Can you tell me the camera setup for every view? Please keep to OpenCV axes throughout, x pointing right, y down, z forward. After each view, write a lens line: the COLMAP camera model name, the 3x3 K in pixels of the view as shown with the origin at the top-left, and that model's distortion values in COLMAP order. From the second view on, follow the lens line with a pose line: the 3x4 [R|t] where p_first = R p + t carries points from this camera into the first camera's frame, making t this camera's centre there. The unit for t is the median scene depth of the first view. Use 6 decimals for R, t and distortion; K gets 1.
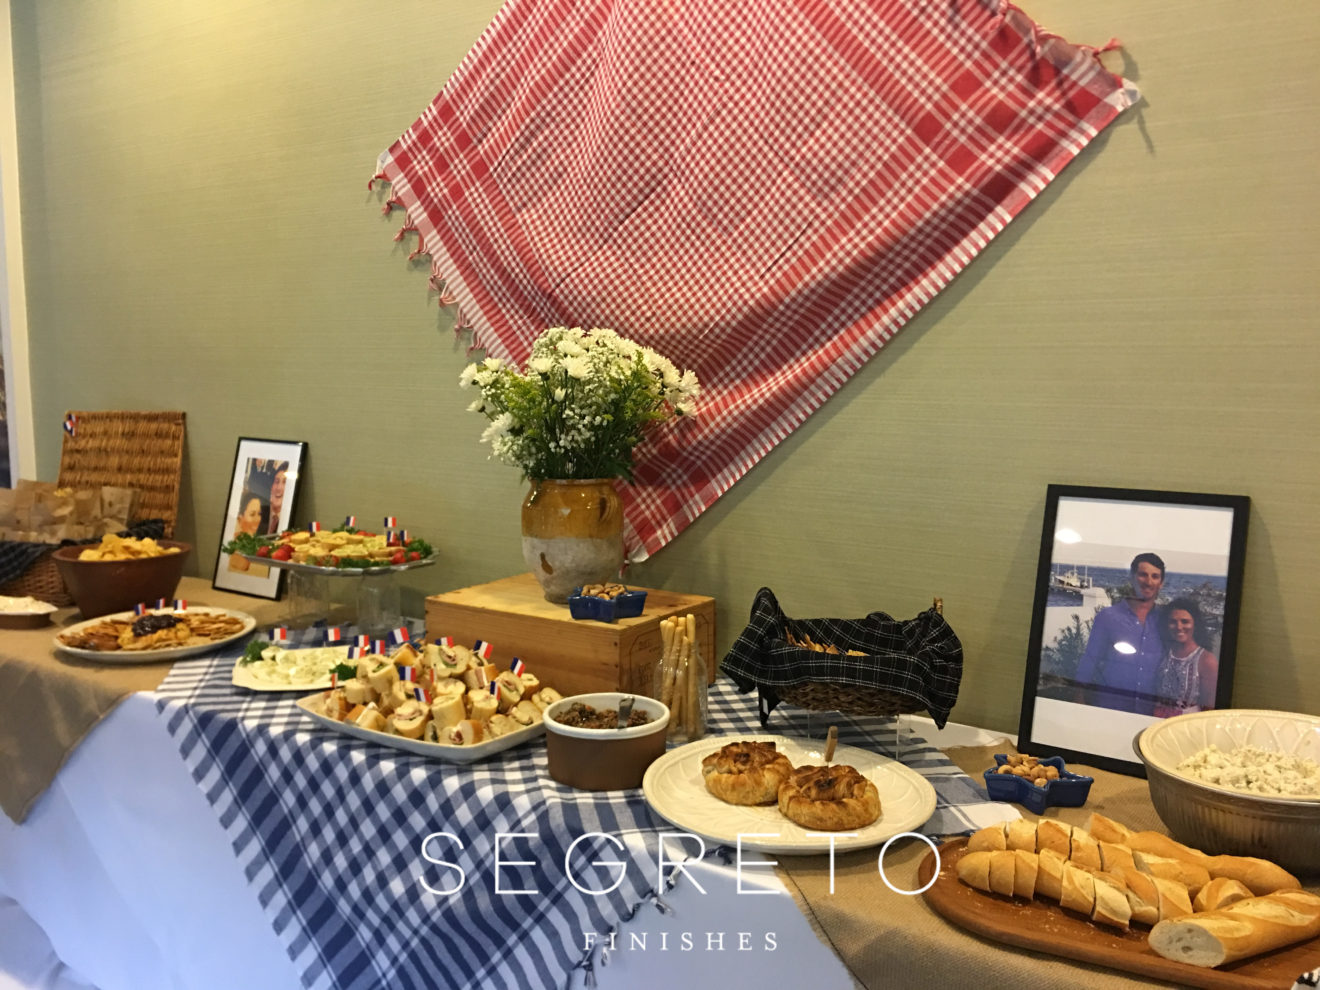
lens RADIAL K [[1138.2, 0, 657.8], [0, 1138.2, 496.8], [0, 0, 1]] dist [0.059029, -0.068501]
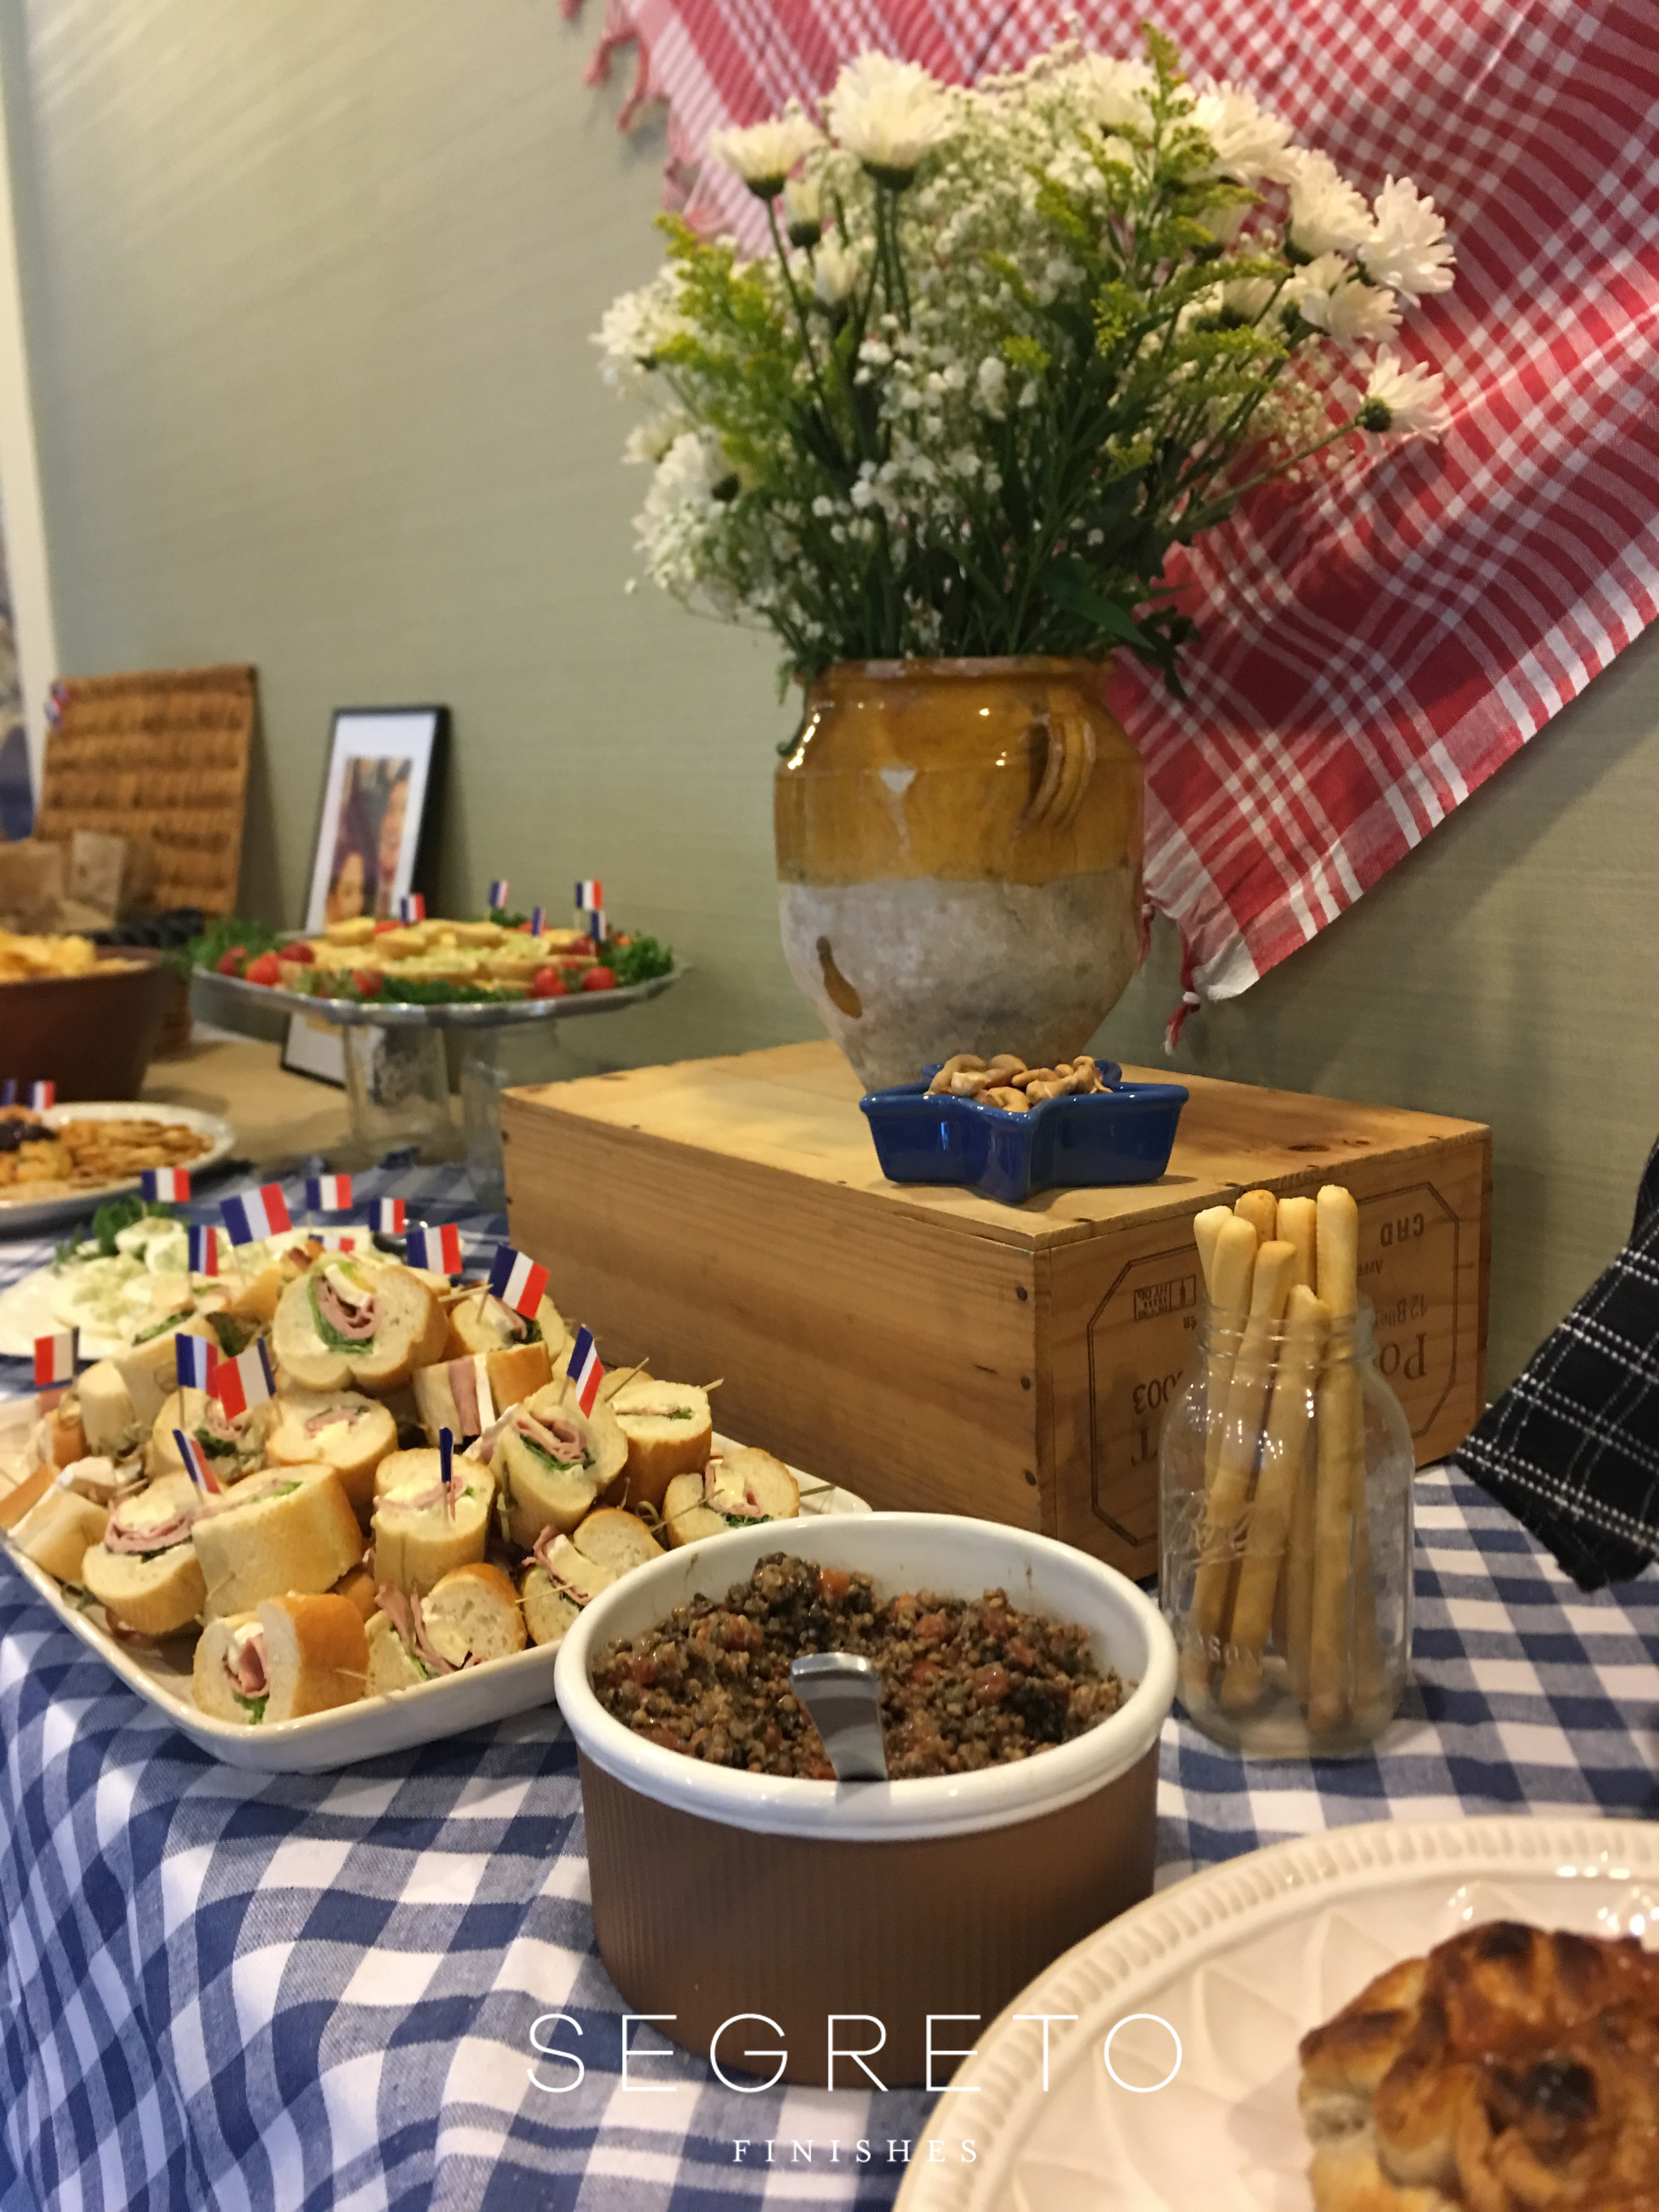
lens RADIAL K [[1907.3, 0, 833.0], [0, 1907.3, 1098.6], [0, 0, 1]] dist [0.059029, -0.068501]
pose [[0.950058, 0.032375, -0.310389, 0.043624], [-0.010372, 0.997331, 0.072279, 0.052467], [0.311900, -0.065450, 0.947858, 0.538917]]
